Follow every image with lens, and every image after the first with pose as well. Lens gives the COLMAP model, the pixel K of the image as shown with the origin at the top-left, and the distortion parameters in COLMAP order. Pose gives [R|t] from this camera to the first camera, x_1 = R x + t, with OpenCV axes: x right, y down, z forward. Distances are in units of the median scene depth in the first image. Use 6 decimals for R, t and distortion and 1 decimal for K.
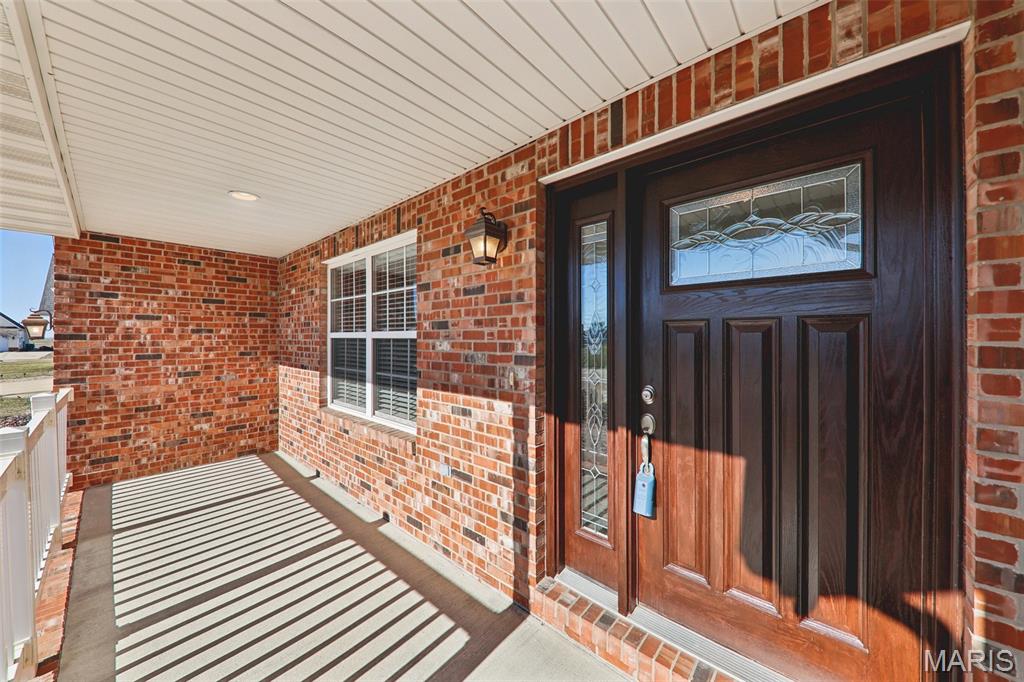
lens RADIAL K [[357.0, 0, 502.1], [0, 357.0, 334.5], [0, 0, 1]] dist [0.008706, -0.005107]
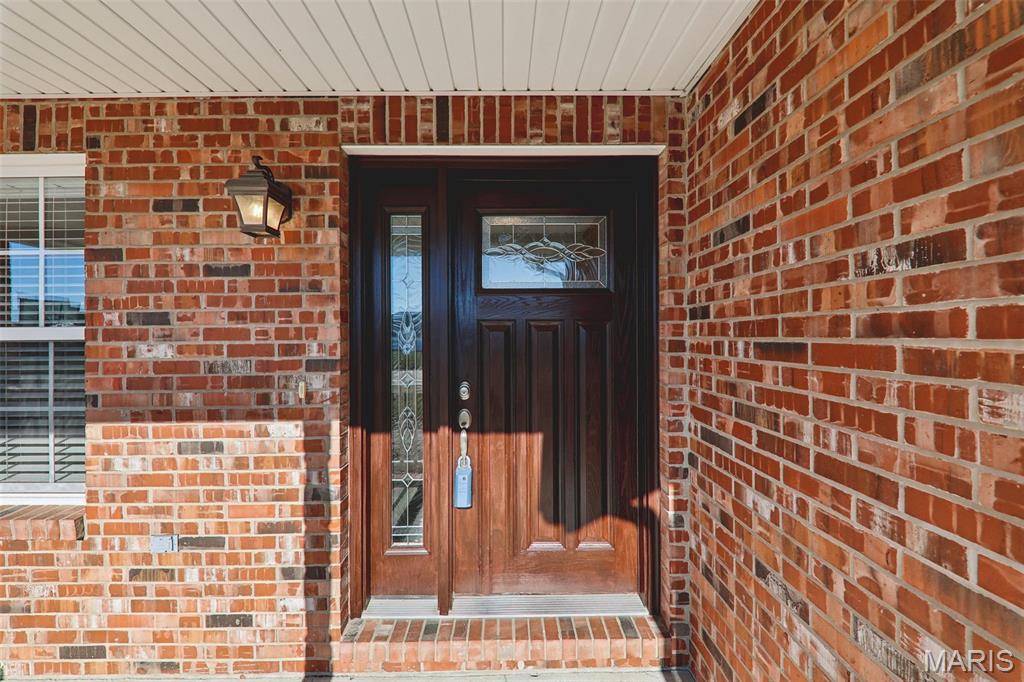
lens RADIAL K [[357.0, 0, 513.3], [0, 357.0, 333.1], [0, 0, 1]] dist [0.008706, -0.005107]
pose [[0.730309, -0.000543, 0.683117, -0.182336], [0.000951, 1.000000, -0.000222, 0.000413], [-0.683117, 0.000812, 0.730309, 0.128676]]
